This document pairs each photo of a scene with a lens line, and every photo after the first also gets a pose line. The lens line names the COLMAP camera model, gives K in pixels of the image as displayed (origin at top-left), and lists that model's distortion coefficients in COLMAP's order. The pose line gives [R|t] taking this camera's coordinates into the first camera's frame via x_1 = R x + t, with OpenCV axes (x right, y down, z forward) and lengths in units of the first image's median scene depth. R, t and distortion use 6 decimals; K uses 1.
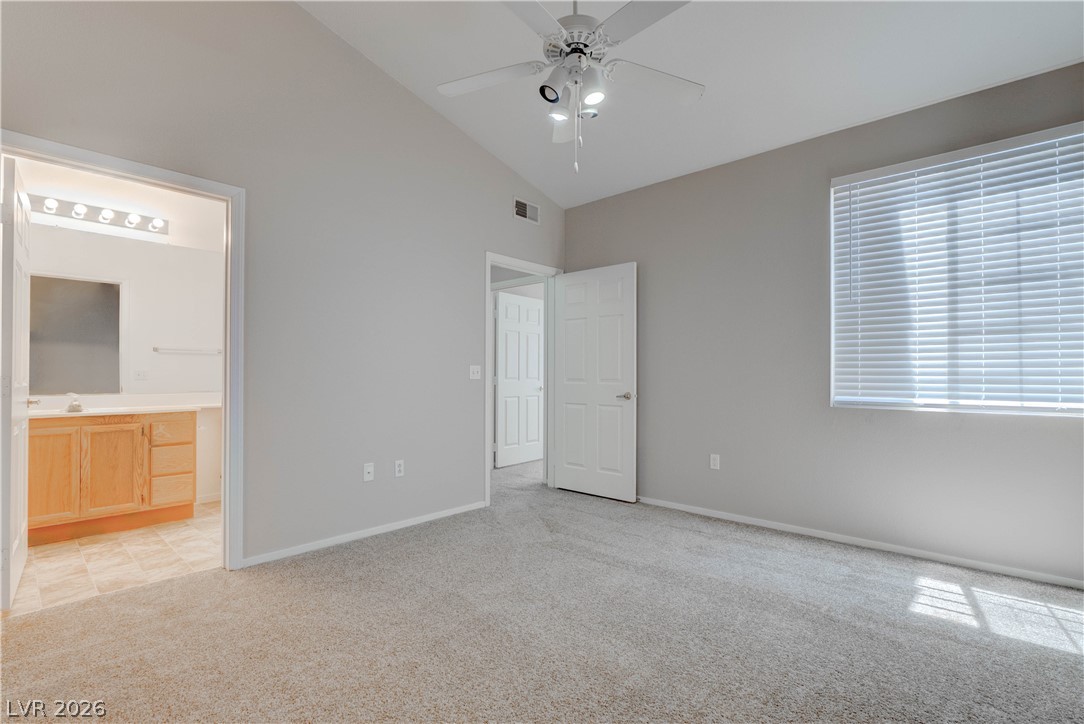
lens RADIAL K [[494.3, 0, 542.0], [0, 494.3, 367.8], [0, 0, 1]] dist [-0.023583, 0.007663]
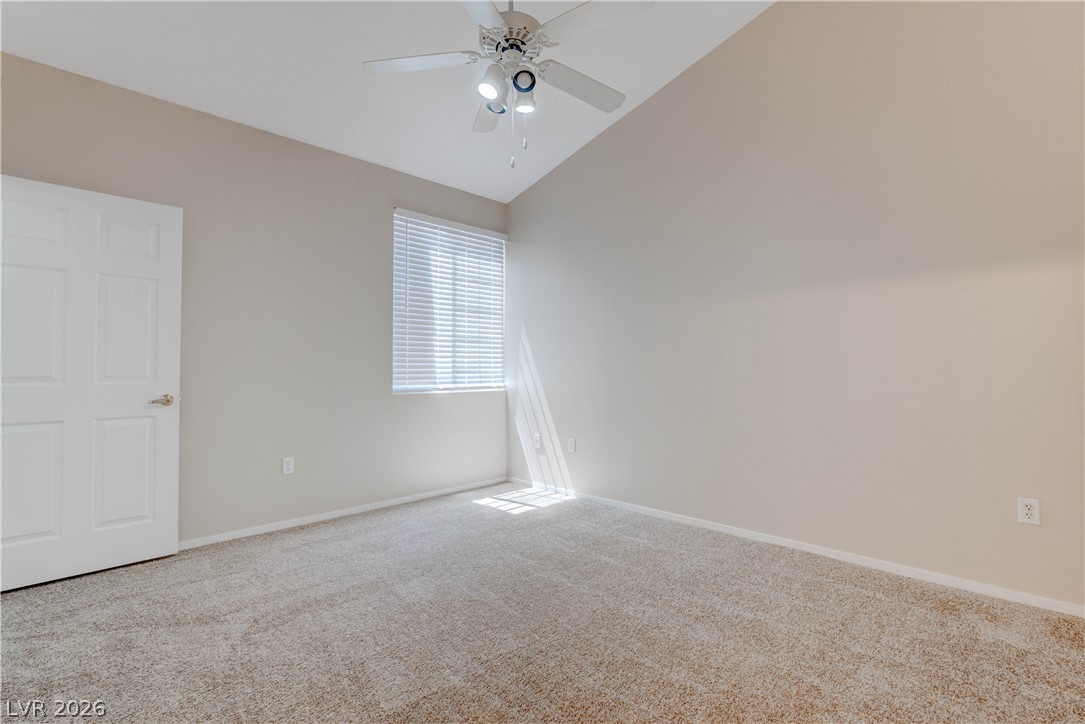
lens RADIAL K [[494.8, 0, 542.4], [0, 494.8, 352.5], [0, 0, 1]] dist [-0.023583, 0.007663]
pose [[0.046836, 0.027273, 0.998530, -0.662361], [-0.011778, 0.999573, -0.026749, 0.003959], [-0.998833, -0.010508, 0.047138, 0.627343]]
